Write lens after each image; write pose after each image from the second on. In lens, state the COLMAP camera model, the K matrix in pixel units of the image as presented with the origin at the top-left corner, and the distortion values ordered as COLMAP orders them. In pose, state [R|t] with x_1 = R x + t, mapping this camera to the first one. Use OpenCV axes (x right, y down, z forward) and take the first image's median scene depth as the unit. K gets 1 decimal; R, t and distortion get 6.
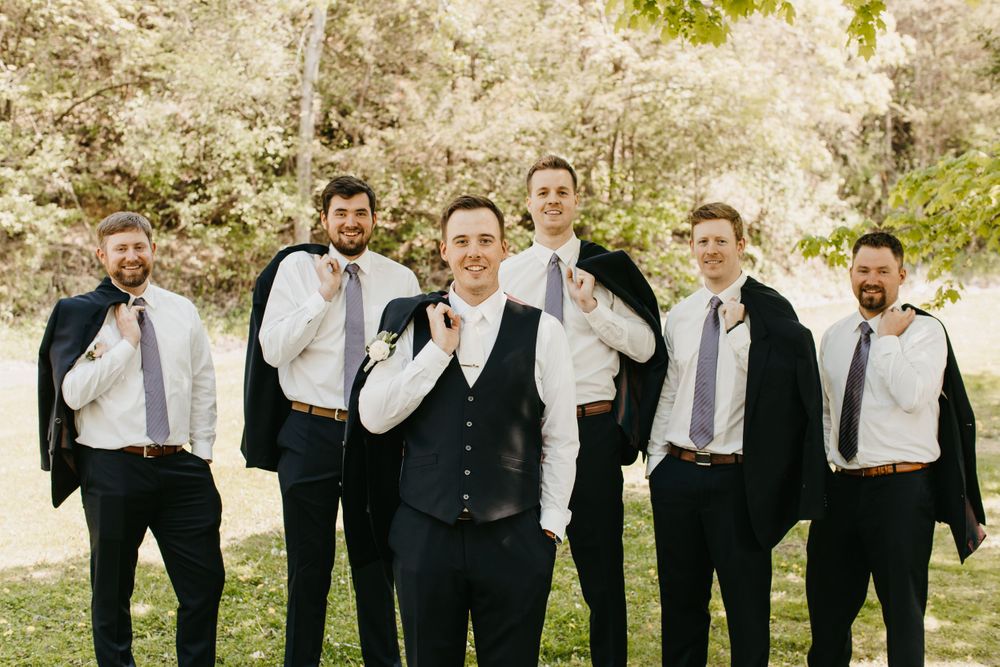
lens RADIAL K [[1461.4, 0, 494.1], [0, 1461.4, 337.2], [0, 0, 1]] dist [-0.108951, 0.000000]
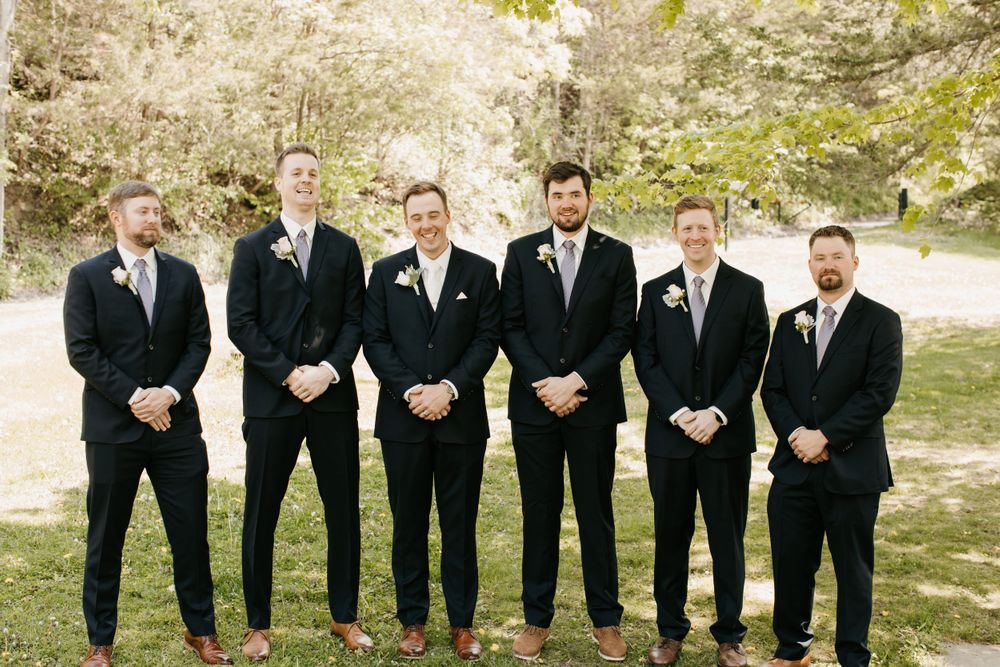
lens RADIAL K [[1461.4, 0, 506.7], [0, 1461.4, 336.1], [0, 0, 1]] dist [-0.108951, 0.000000]
pose [[0.967431, -0.003228, 0.253113, -0.044760], [-0.004458, 0.999546, 0.029785, -0.000862], [-0.253094, -0.029944, 0.966978, -0.025686]]
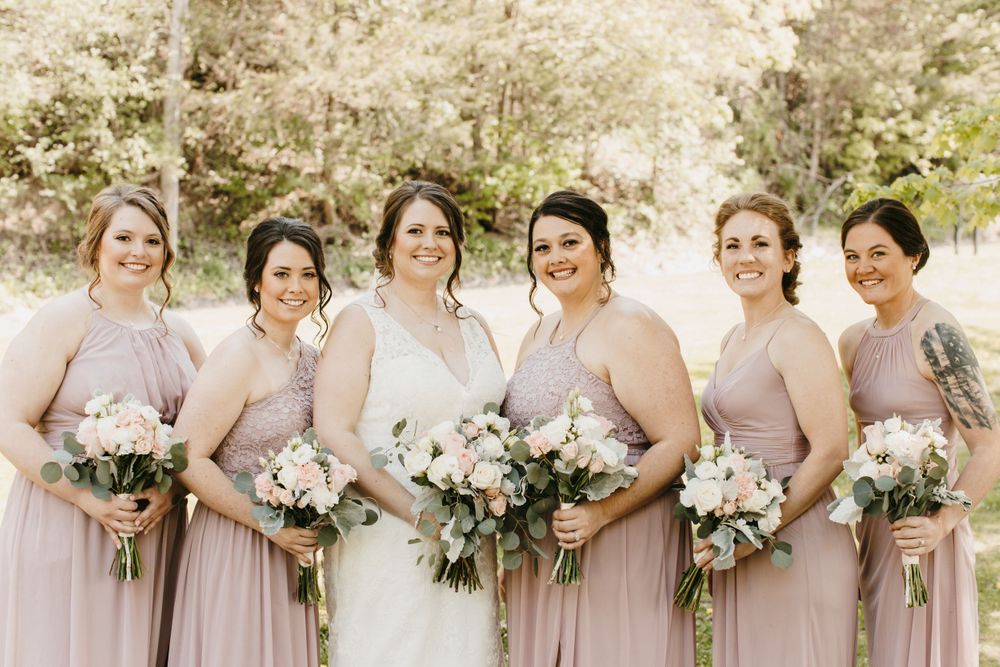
lens RADIAL K [[1461.4, 0, 497.8], [0, 1461.4, 327.7], [0, 0, 1]] dist [-0.108951, 0.000000]
pose [[0.995039, 0.005053, 0.099361, -0.016678], [-0.007245, 0.999738, 0.021709, -0.003593], [-0.099226, -0.022321, 0.994815, 0.076193]]
